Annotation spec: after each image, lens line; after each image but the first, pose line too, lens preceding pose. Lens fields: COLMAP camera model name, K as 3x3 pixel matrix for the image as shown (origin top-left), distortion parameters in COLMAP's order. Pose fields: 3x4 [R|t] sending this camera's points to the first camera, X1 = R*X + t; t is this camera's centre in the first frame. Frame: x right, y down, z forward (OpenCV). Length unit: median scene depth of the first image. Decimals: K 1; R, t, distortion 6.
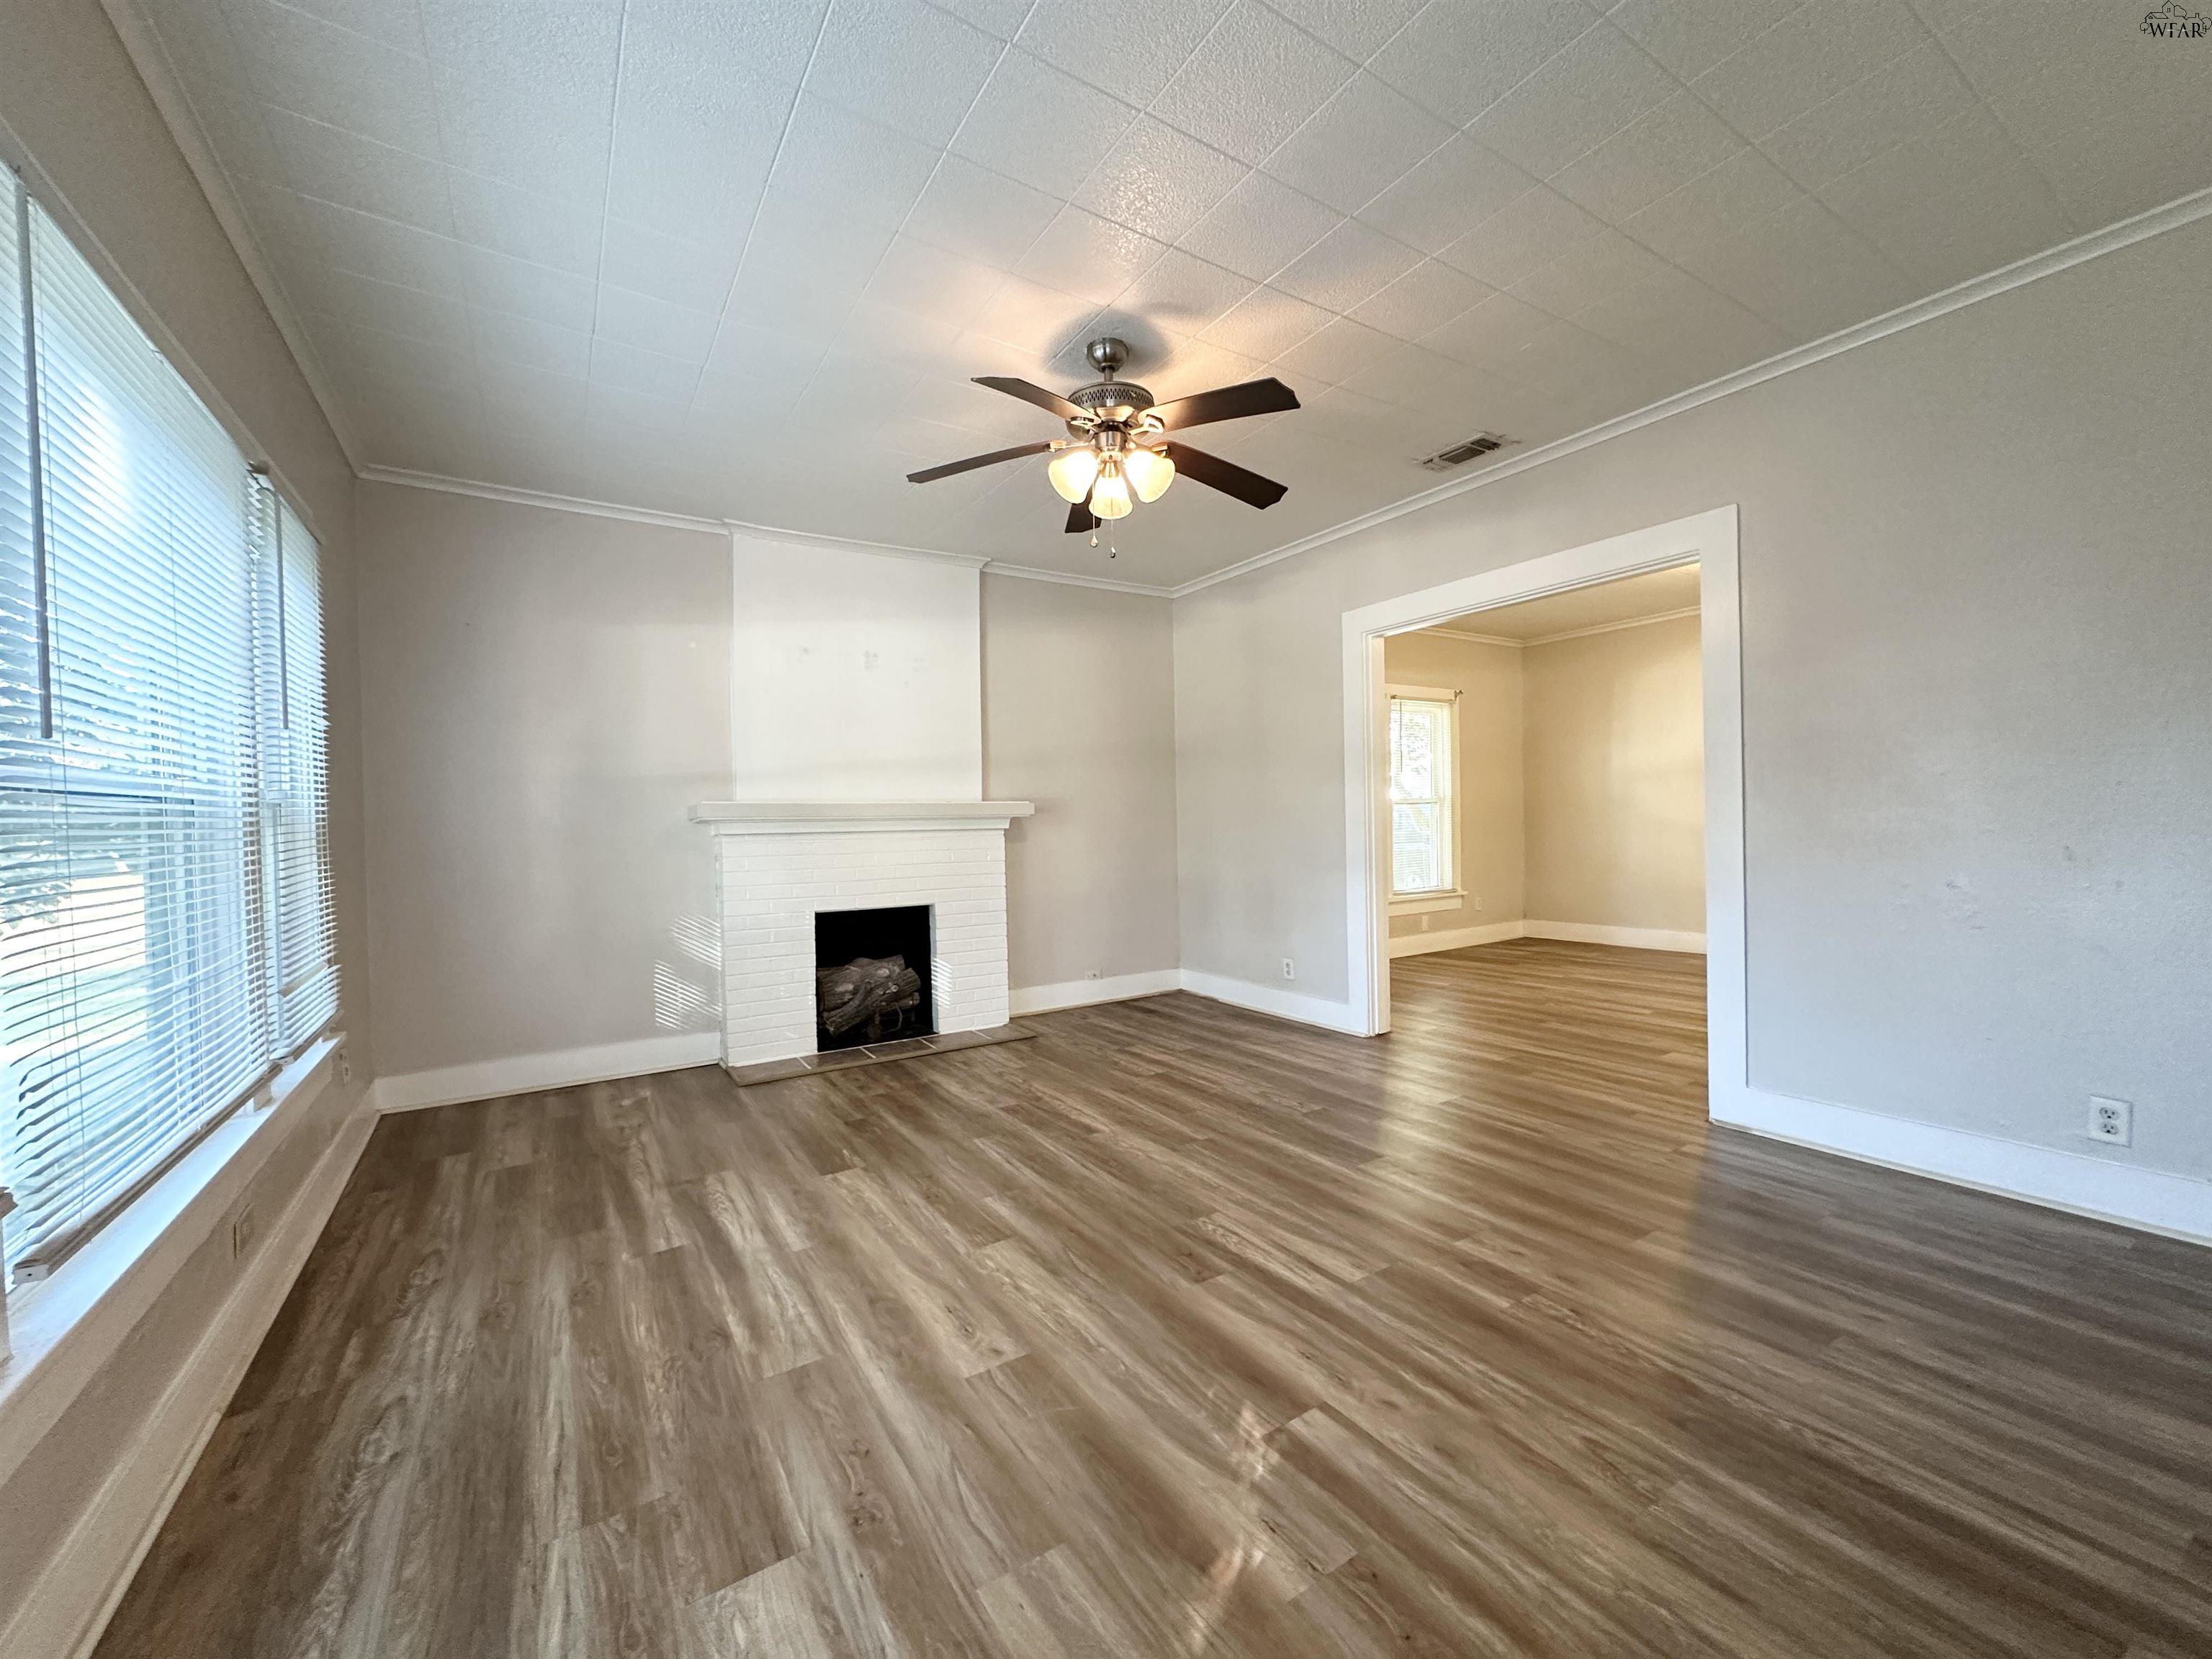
lens RADIAL K [[879.8, 0, 1107.6], [0, 879.8, 820.3], [0, 0, 1]] dist [-0.006404, 0.001429]
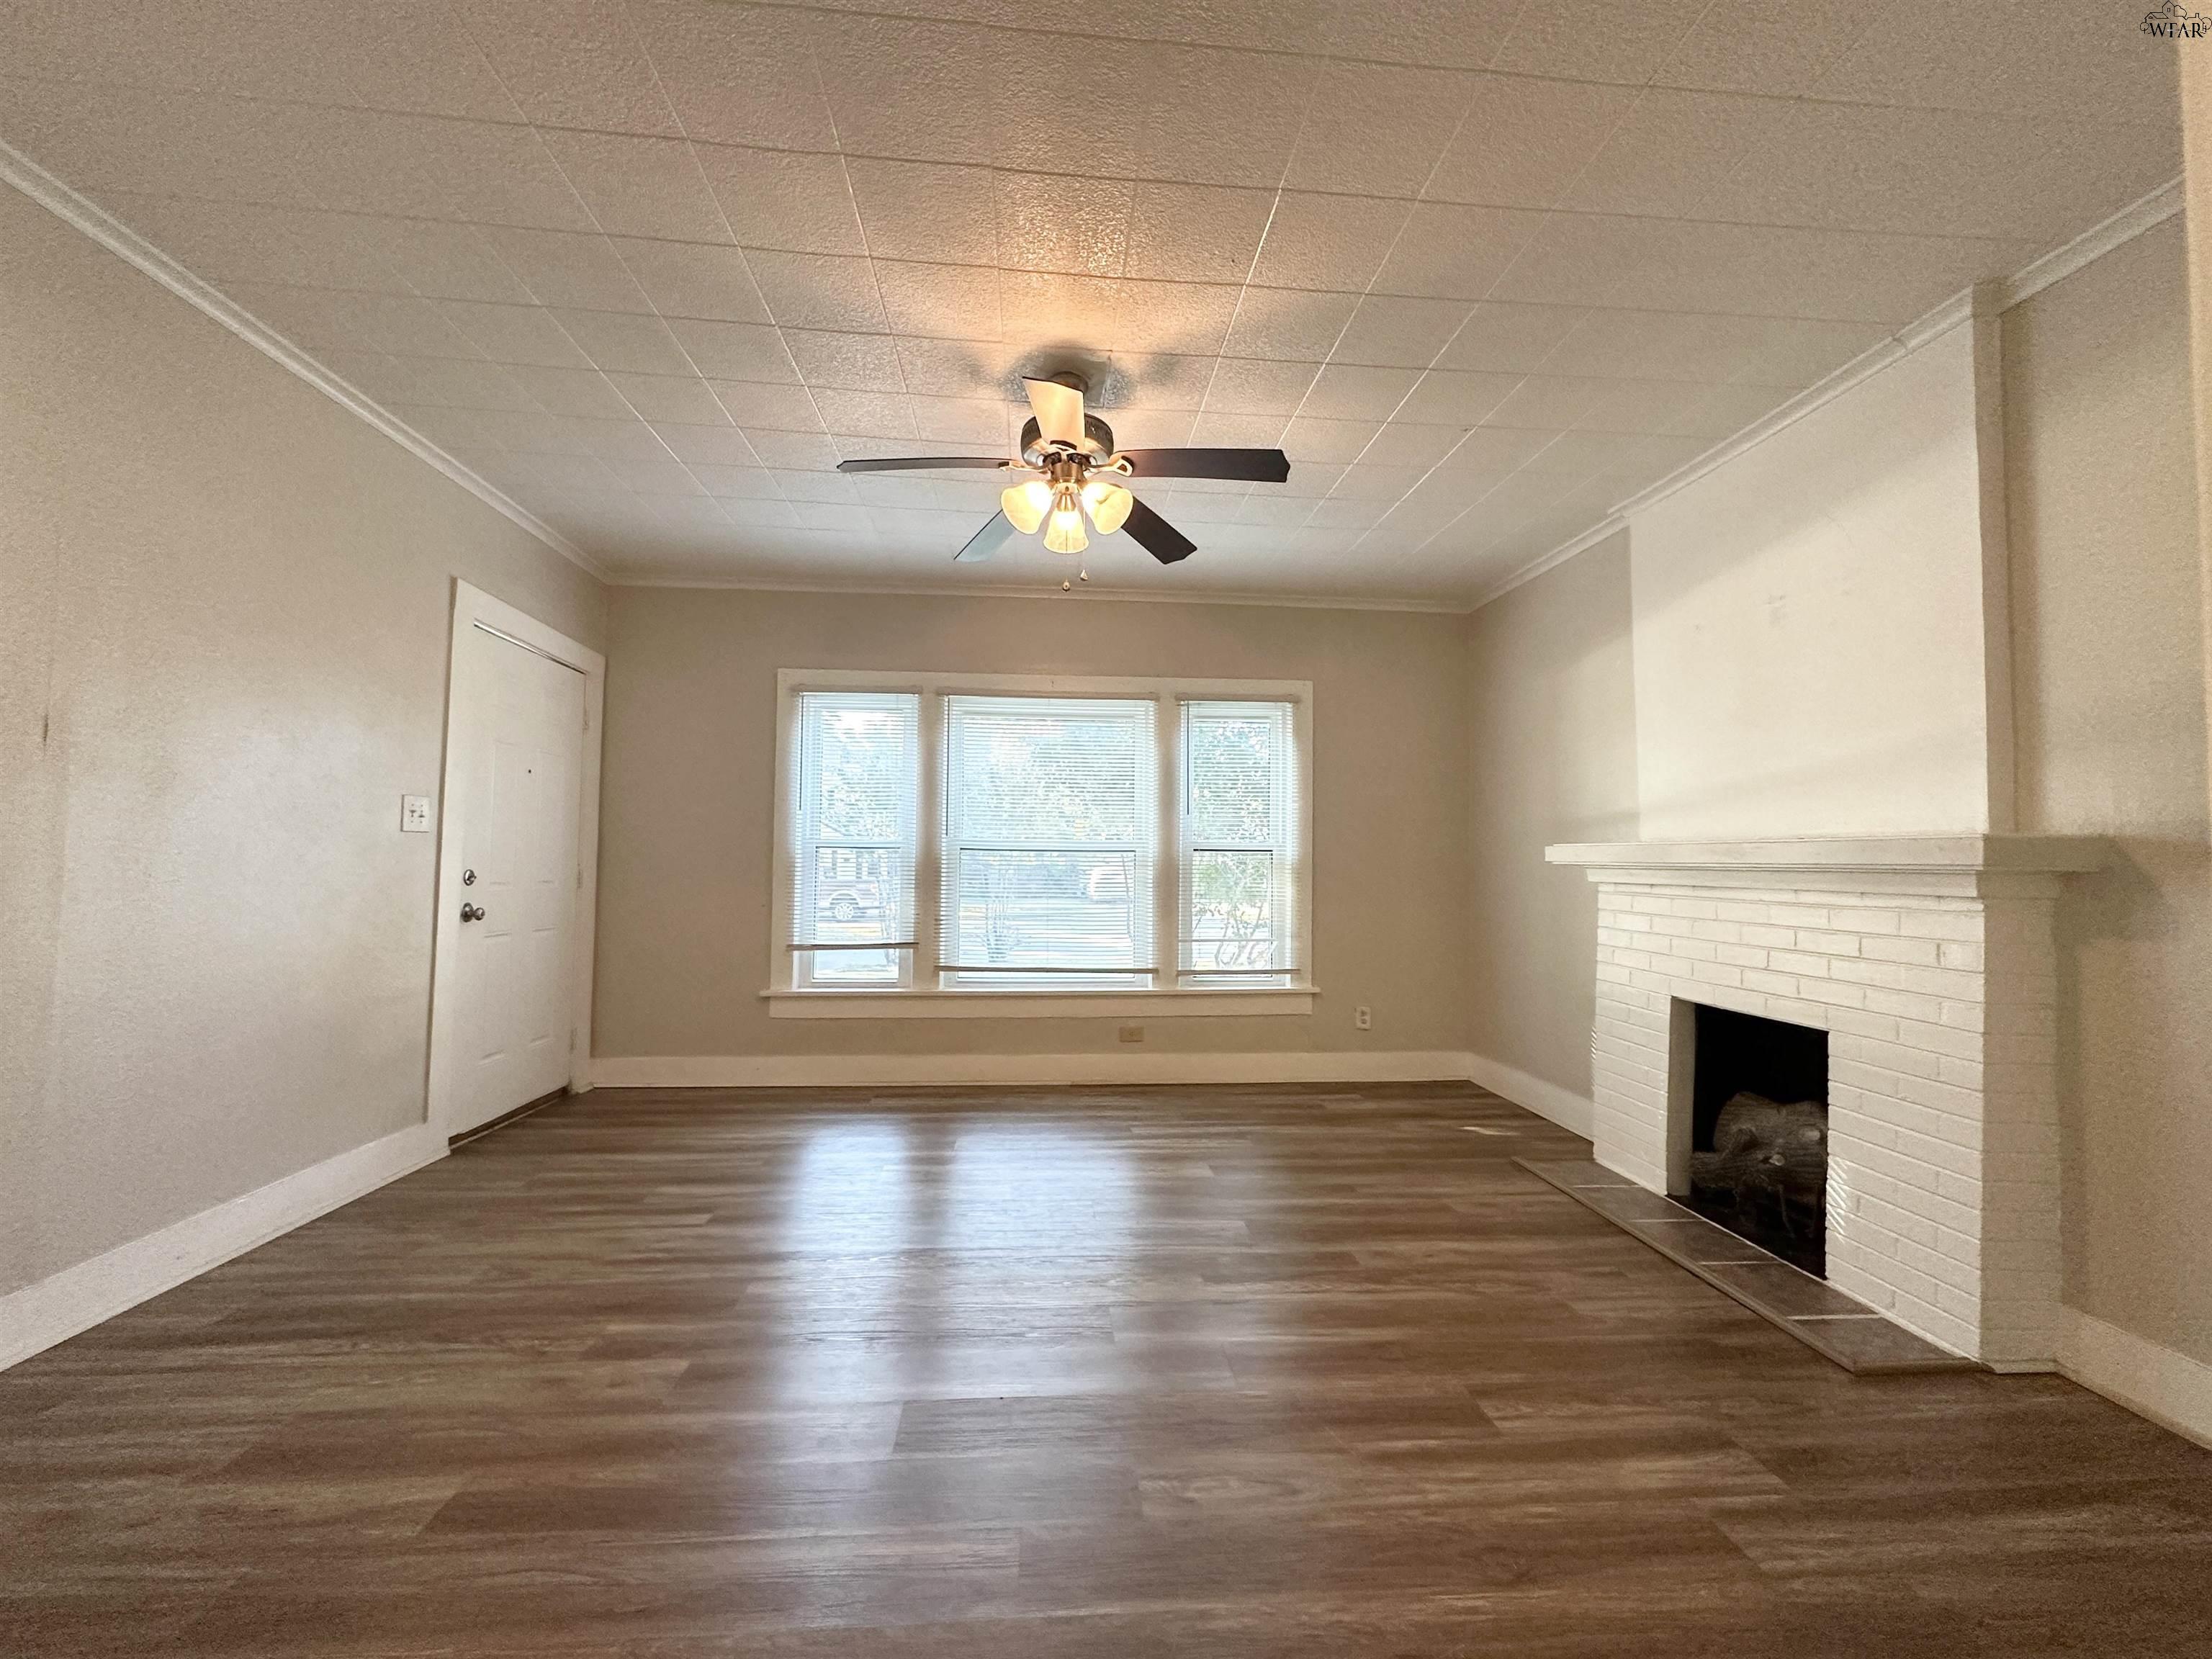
lens RADIAL K [[879.8, 0, 1100.6], [0, 879.8, 833.1], [0, 0, 1]] dist [-0.006404, 0.001429]
pose [[-0.471598, -0.017163, -0.881646, 0.940876], [-0.007855, 0.999853, -0.015263, -0.025532], [0.881778, -0.000273, -0.471664, 1.702991]]
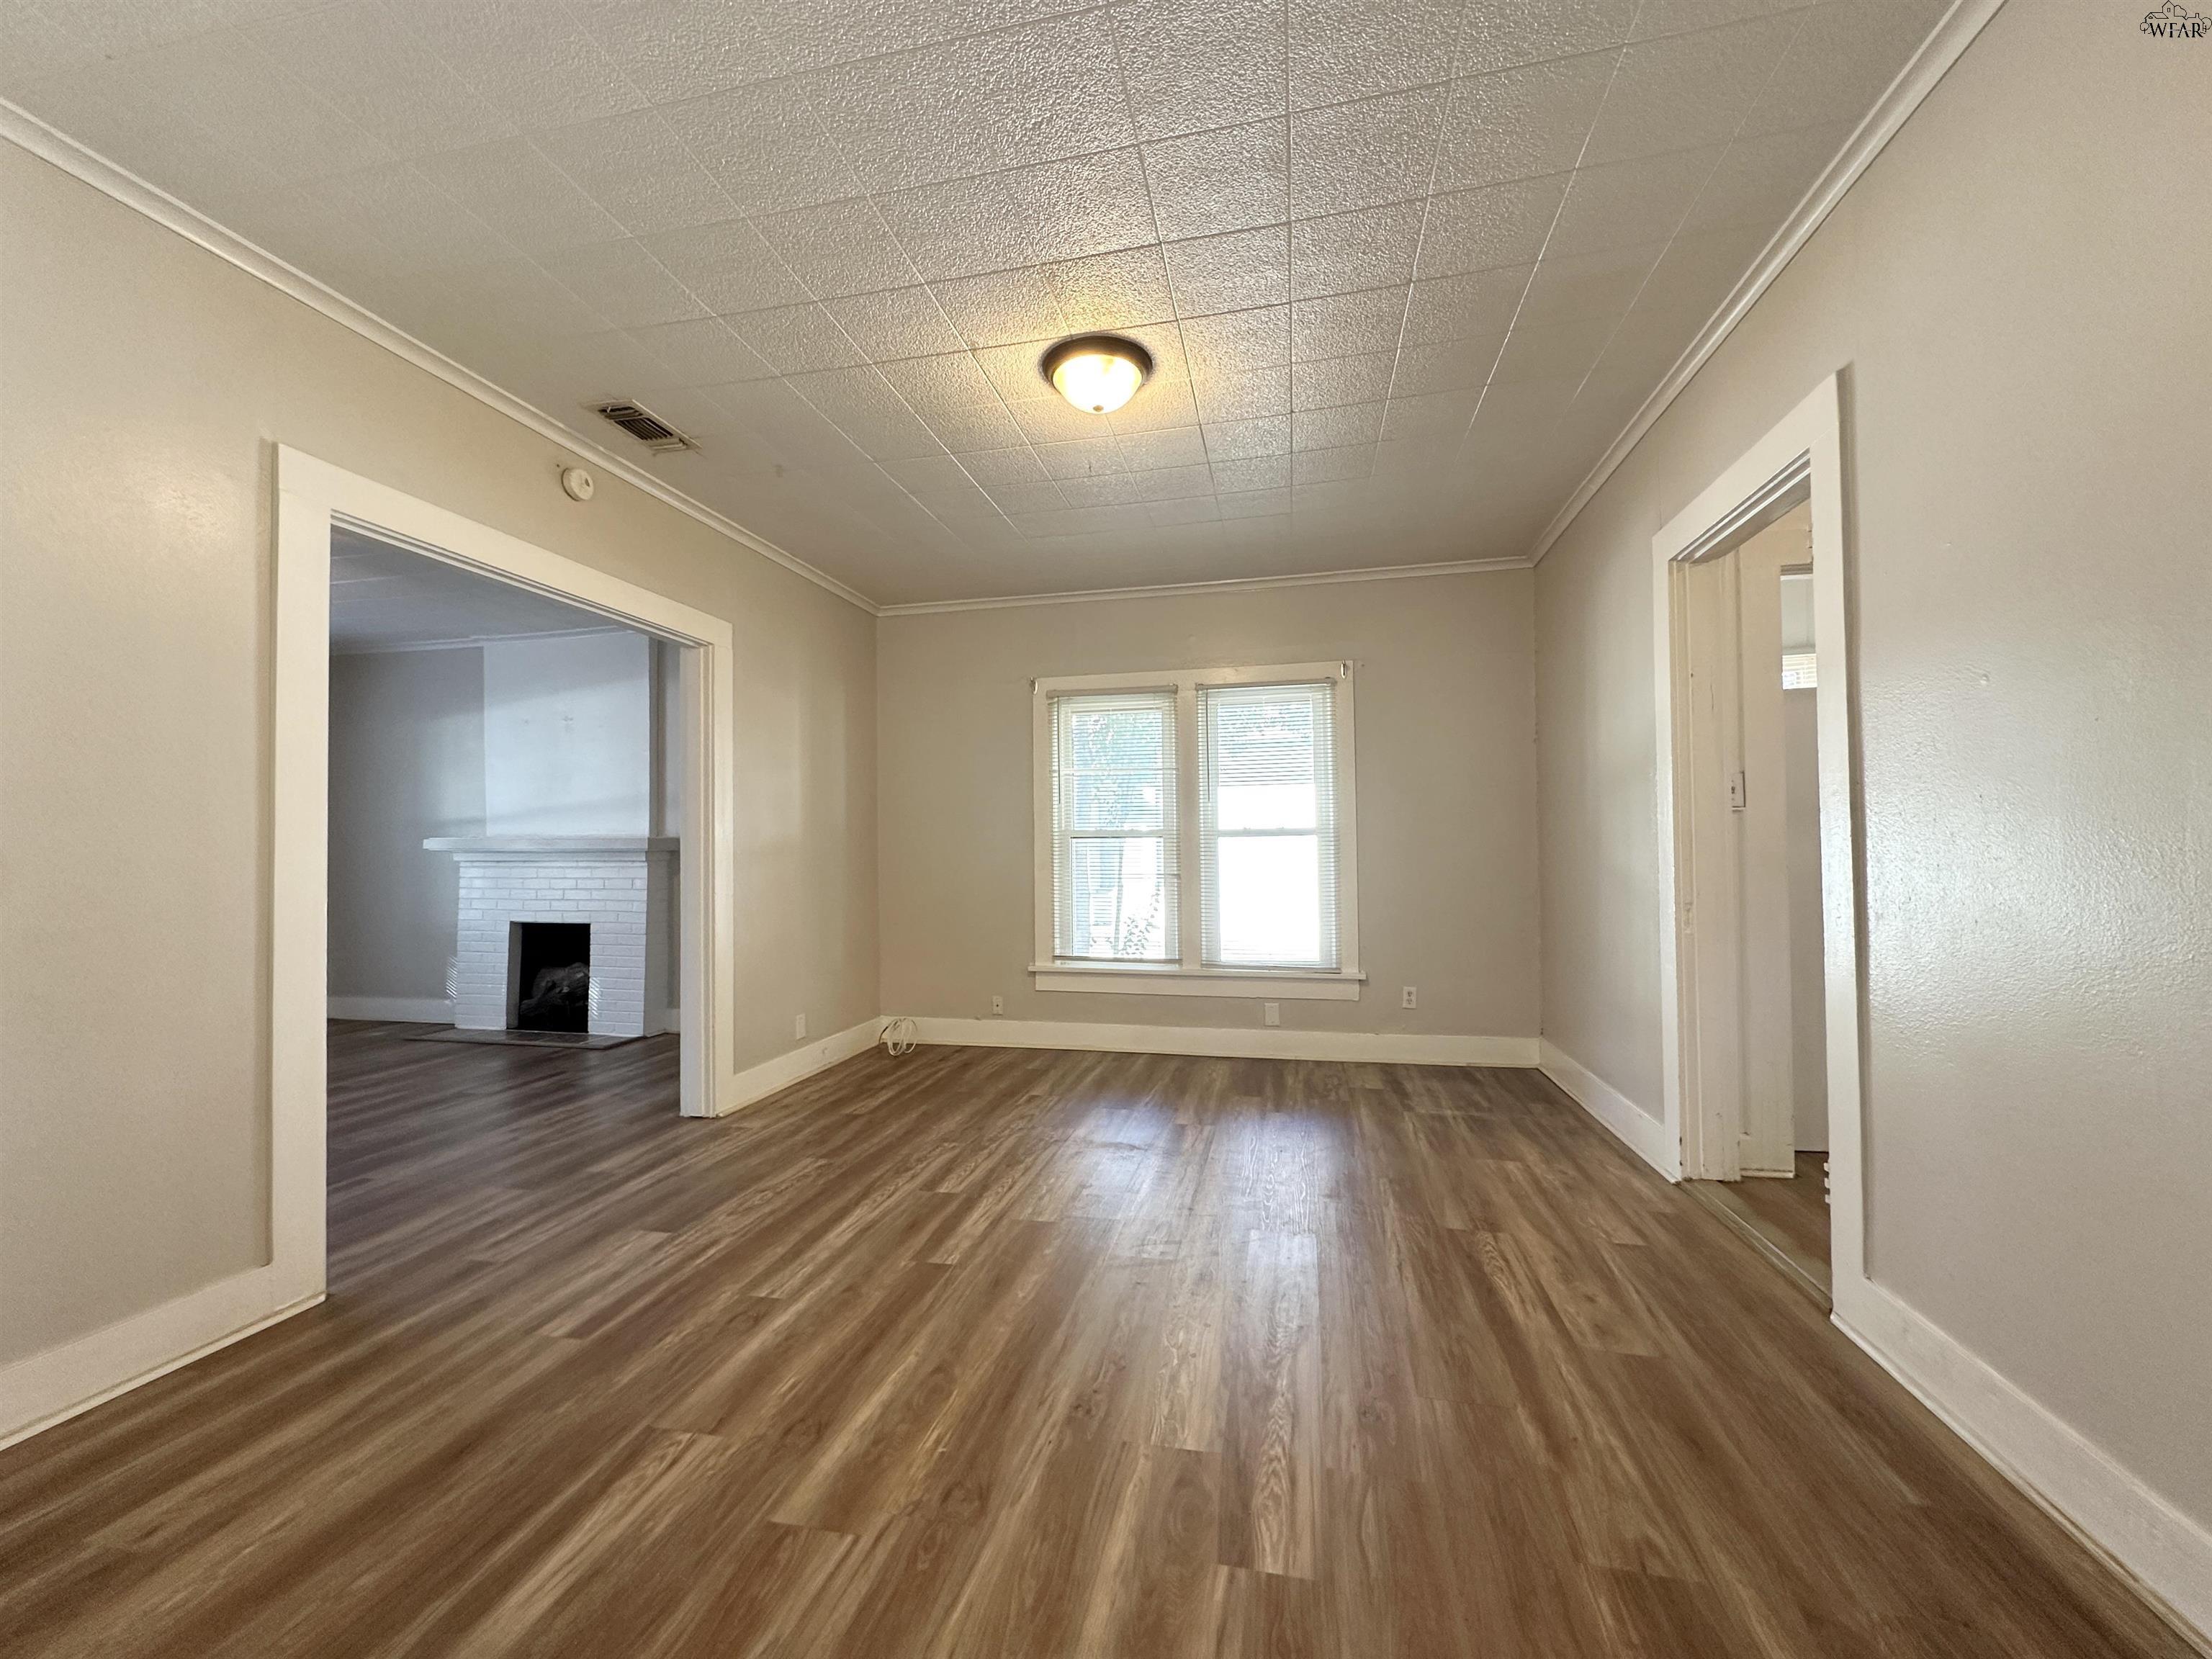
lens RADIAL K [[879.8, 0, 1102.8], [0, 879.8, 828.8], [0, 0, 1]] dist [-0.006404, 0.001429]
pose [[0.703021, -0.004630, -0.711154, 2.231810], [-0.007700, 0.999871, -0.014121, -0.040869], [0.711127, 0.015403, 0.702895, 1.298190]]
